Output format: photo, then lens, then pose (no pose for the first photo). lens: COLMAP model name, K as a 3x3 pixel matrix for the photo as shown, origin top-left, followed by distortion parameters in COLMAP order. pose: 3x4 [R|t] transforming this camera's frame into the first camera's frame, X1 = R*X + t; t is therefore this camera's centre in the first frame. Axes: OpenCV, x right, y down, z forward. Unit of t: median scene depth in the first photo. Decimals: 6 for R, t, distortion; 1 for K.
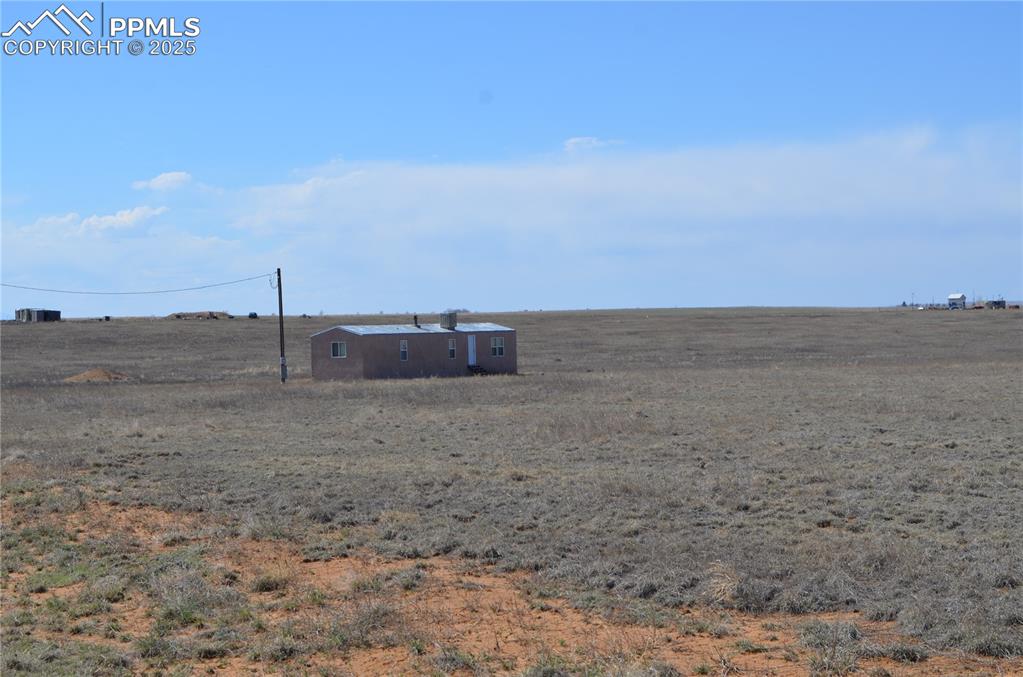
lens RADIAL K [[2226.1, 0, 512.8], [0, 2226.1, 330.8], [0, 0, 1]] dist [-0.019099, 0.000000]
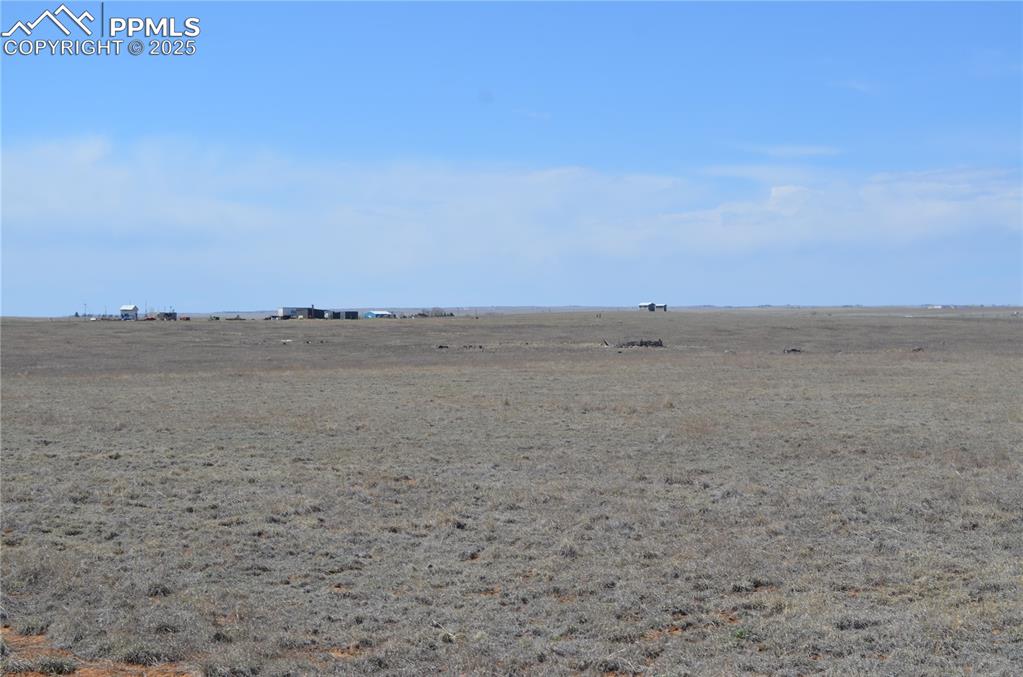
lens RADIAL K [[2226.1, 0, 512.6], [0, 2226.1, 346.8], [0, 0, 1]] dist [-0.019099, 0.000000]
pose [[0.891330, 0.007720, 0.453288, -0.096945], [-0.008403, 0.999965, -0.000507, 0.001203], [-0.453276, -0.003358, 0.891364, 0.025103]]
